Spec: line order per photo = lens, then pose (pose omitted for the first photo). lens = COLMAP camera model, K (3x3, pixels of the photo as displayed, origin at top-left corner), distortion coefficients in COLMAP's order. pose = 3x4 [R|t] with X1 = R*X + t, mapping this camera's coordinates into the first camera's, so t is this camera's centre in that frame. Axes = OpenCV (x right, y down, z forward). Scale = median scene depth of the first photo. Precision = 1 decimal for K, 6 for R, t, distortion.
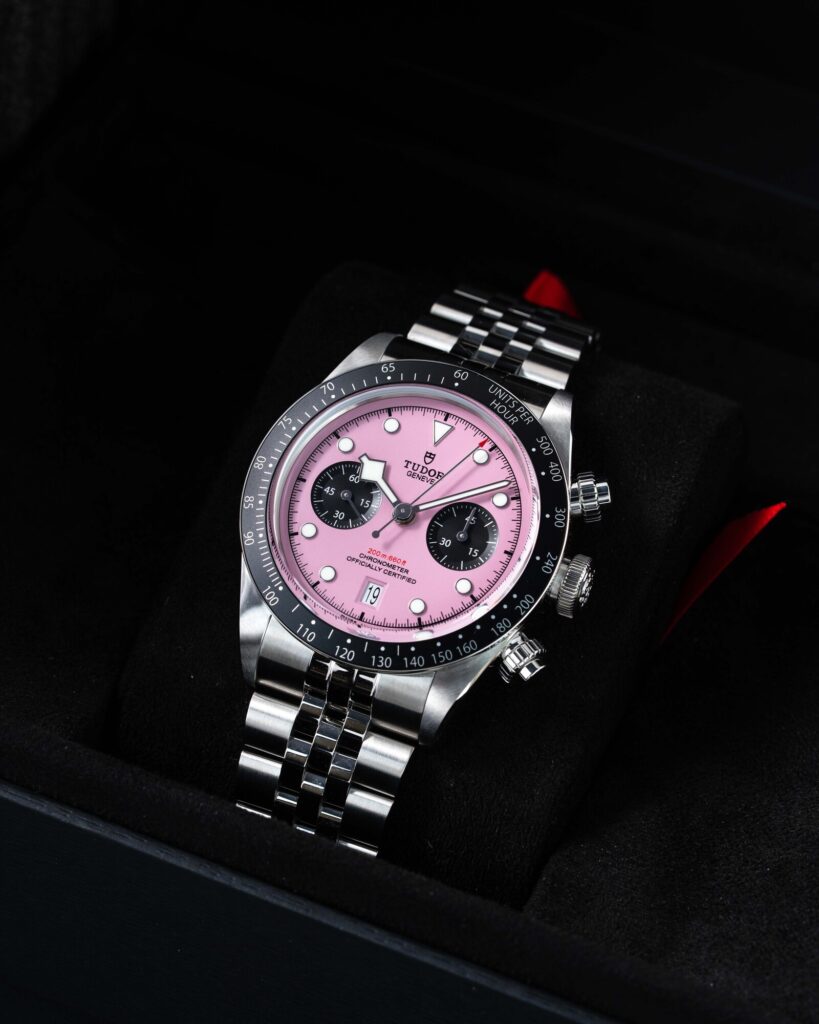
lens RADIAL K [[3881.4, 0, 412.6], [0, 3881.4, 515.9], [0, 0, 1]] dist [0.491024, 0.000000]
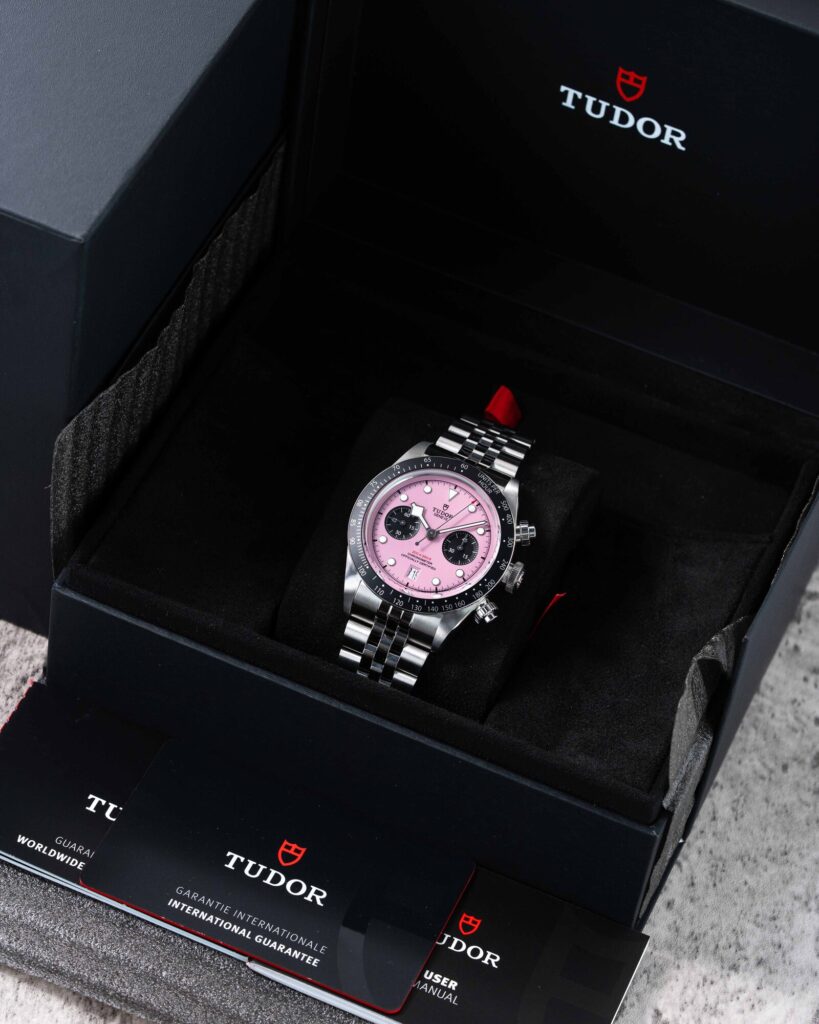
lens RADIAL K [[3881.4, 0, 405.4], [0, 3881.4, 506.2], [0, 0, 1]] dist [0.491024, 0.000000]
pose [[0.997119, 0.071504, 0.025311, -0.066578], [-0.071315, 0.997419, -0.008302, 0.002453], [-0.025839, 0.006473, 0.999645, -0.973558]]
